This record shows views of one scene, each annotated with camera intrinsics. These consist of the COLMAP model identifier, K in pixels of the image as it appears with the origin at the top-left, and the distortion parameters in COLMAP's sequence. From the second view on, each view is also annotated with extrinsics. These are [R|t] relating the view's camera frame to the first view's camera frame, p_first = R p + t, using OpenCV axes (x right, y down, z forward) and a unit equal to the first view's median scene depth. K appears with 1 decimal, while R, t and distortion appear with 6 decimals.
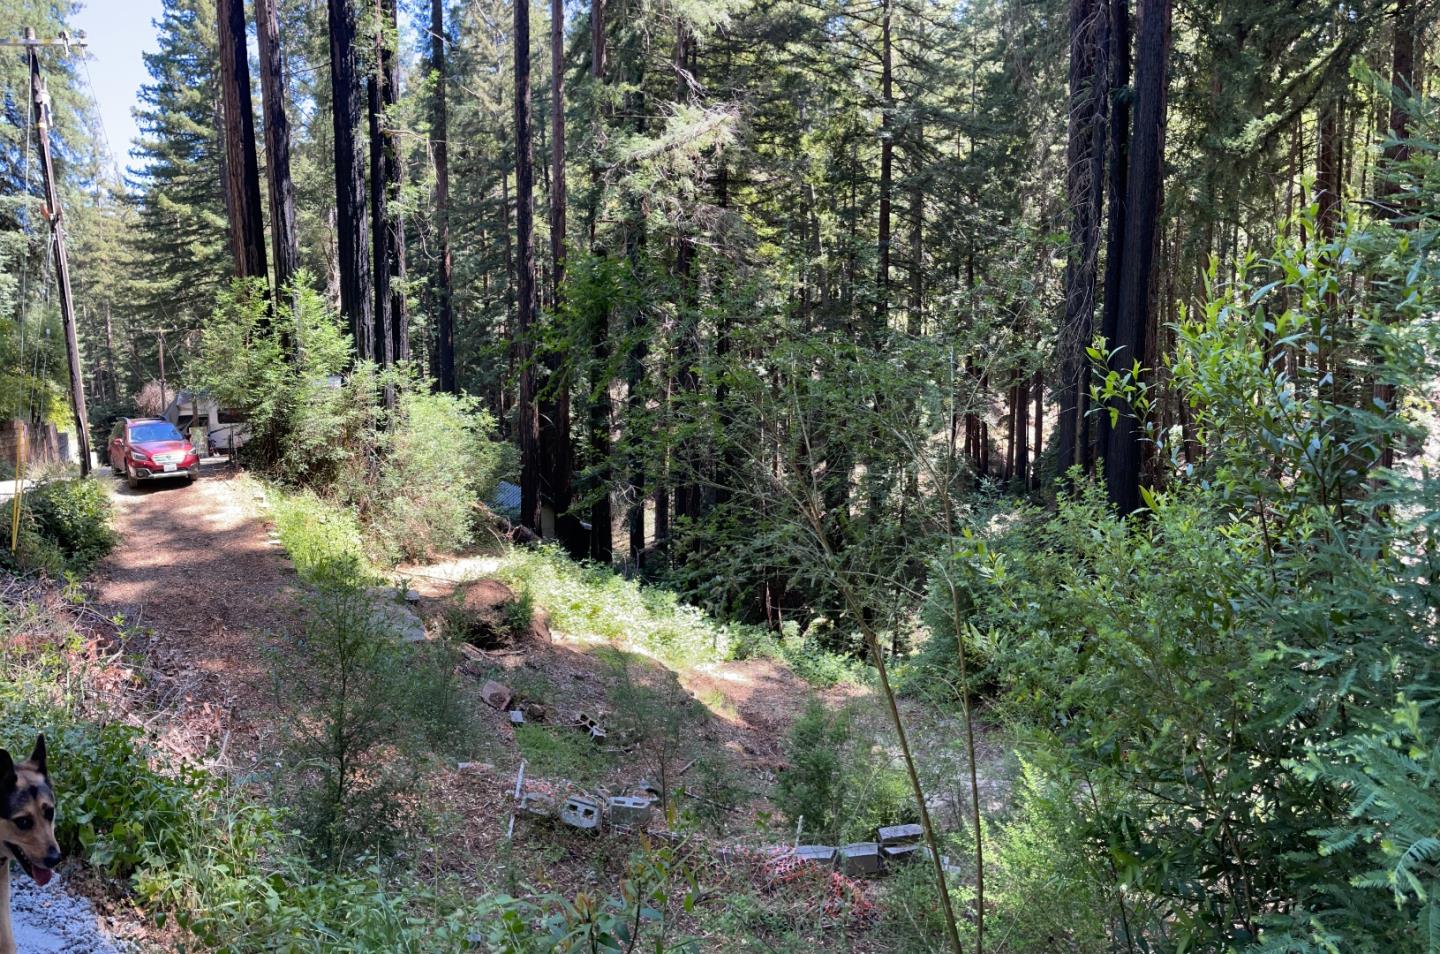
lens RADIAL K [[764.6, 0, 717.1], [0, 764.6, 476.6], [0, 0, 1]] dist [0.000216, 0.000006]
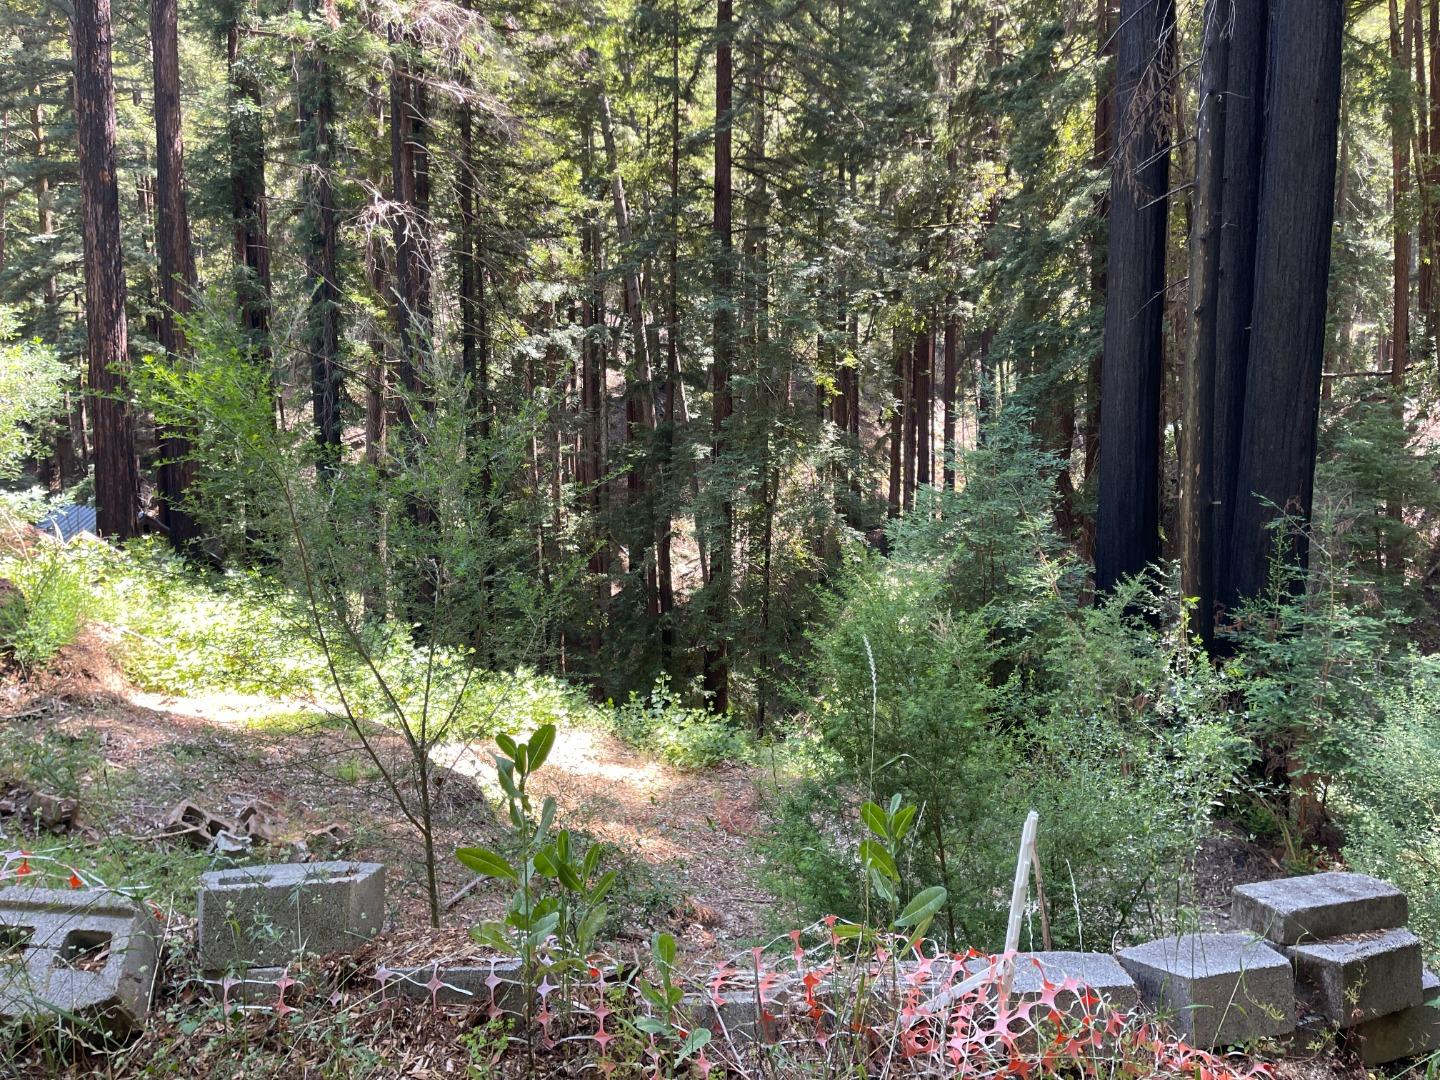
lens RADIAL K [[1122.2, 0, 721.9], [0, 1122.2, 539.3], [0, 0, 1]] dist [0.004342, 0.017942]
pose [[0.972911, -0.021822, 0.230149, -0.036426], [0.023601, 0.999709, -0.004981, 0.193091], [-0.229973, 0.010278, 0.973143, 0.376283]]
